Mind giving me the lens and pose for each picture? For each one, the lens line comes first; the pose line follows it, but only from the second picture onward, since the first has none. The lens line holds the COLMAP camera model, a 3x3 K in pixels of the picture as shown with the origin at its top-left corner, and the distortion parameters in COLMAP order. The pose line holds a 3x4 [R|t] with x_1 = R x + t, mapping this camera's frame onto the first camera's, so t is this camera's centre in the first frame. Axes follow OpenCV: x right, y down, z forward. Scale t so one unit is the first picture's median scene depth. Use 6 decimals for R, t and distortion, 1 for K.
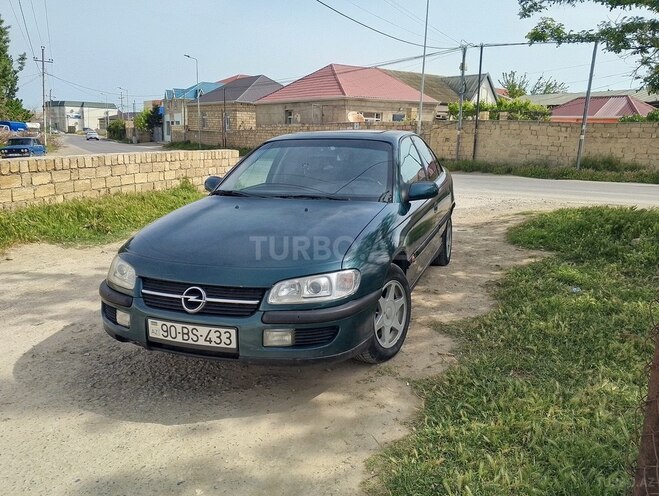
lens RADIAL K [[525.2, 0, 330.3], [0, 525.2, 245.4], [0, 0, 1]] dist [0.095420, -0.158475]
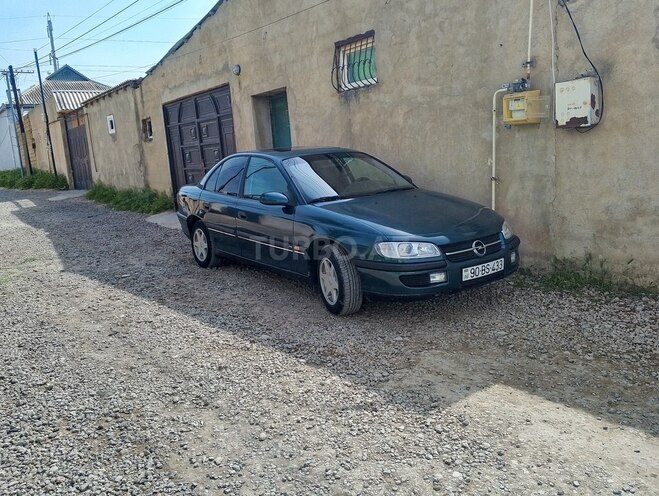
lens RADIAL K [[521.6, 0, 327.5], [0, 521.6, 248.6], [0, 0, 1]] dist [0.103908, -0.167183]
pose [[0.597221, -0.197187, 0.777460, -0.180364], [0.225640, 0.971467, 0.073064, -0.011593], [-0.769685, 0.131791, 0.624673, 0.038645]]
